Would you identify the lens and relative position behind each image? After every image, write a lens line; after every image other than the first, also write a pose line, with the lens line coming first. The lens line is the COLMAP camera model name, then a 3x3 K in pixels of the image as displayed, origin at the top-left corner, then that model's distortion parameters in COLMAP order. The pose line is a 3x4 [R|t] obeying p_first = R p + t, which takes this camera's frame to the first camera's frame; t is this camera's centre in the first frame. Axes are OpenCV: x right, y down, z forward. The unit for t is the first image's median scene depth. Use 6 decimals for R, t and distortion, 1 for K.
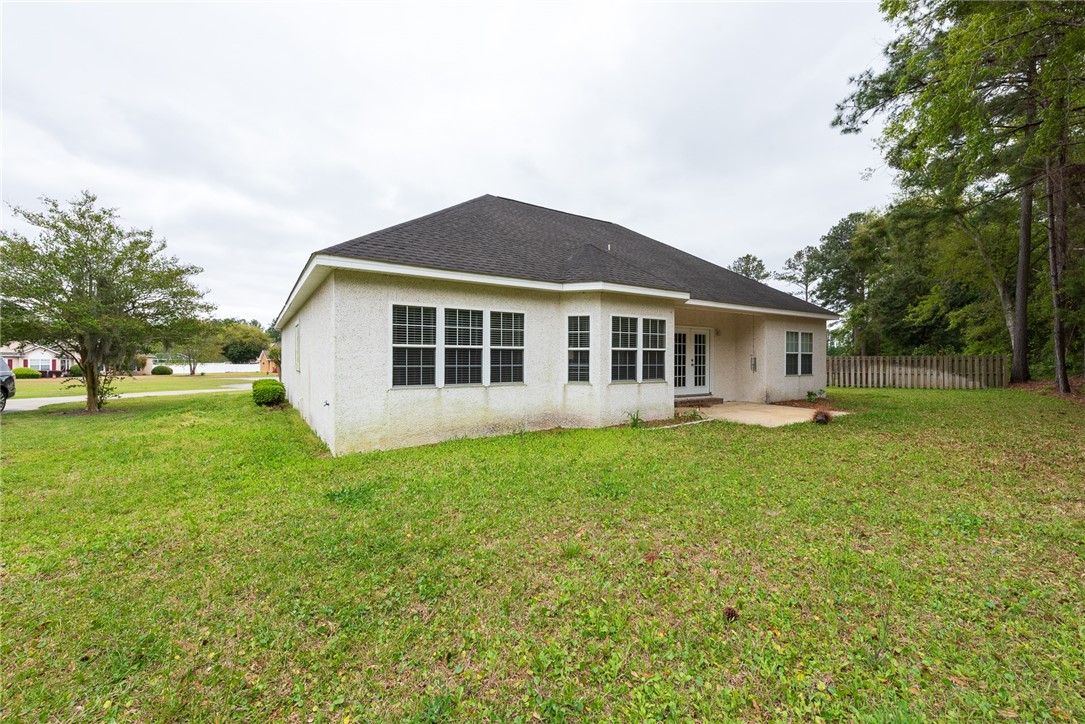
lens RADIAL K [[433.4, 0, 535.9], [0, 433.4, 363.0], [0, 0, 1]] dist [0.006068, -0.000793]
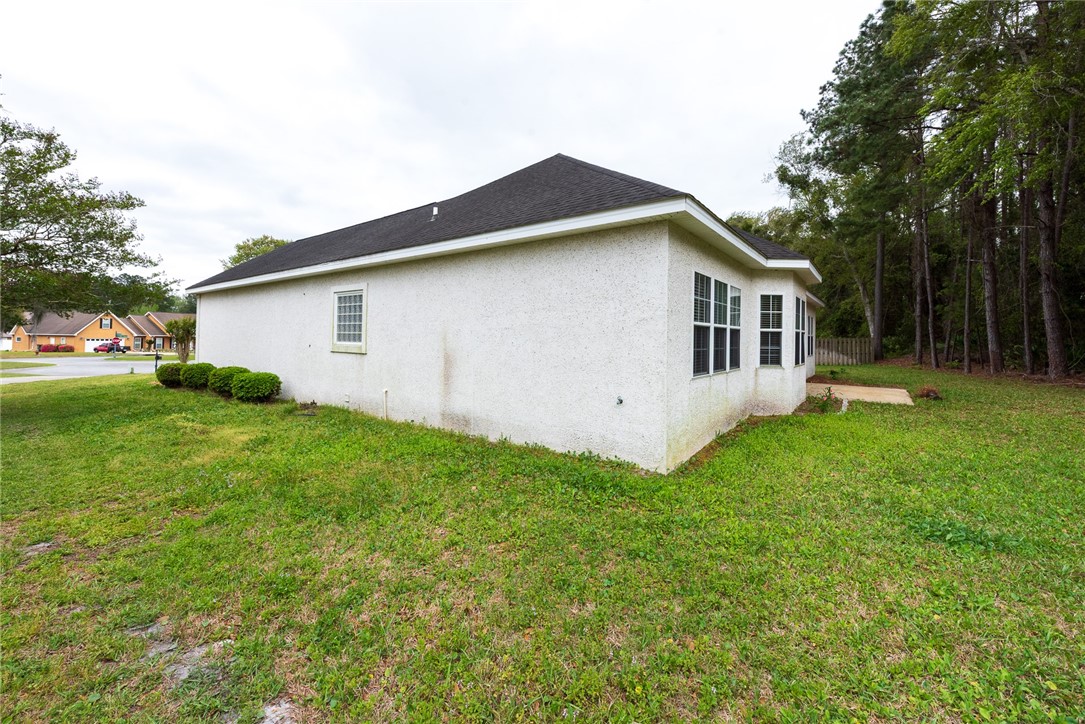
lens RADIAL K [[433.4, 0, 526.6], [0, 433.4, 336.1], [0, 0, 1]] dist [0.006068, -0.000793]
pose [[0.948317, 0.010171, 0.317160, -0.652147], [-0.006287, 0.999892, -0.013266, -0.003804], [-0.317261, 0.010587, 0.948279, 0.265266]]
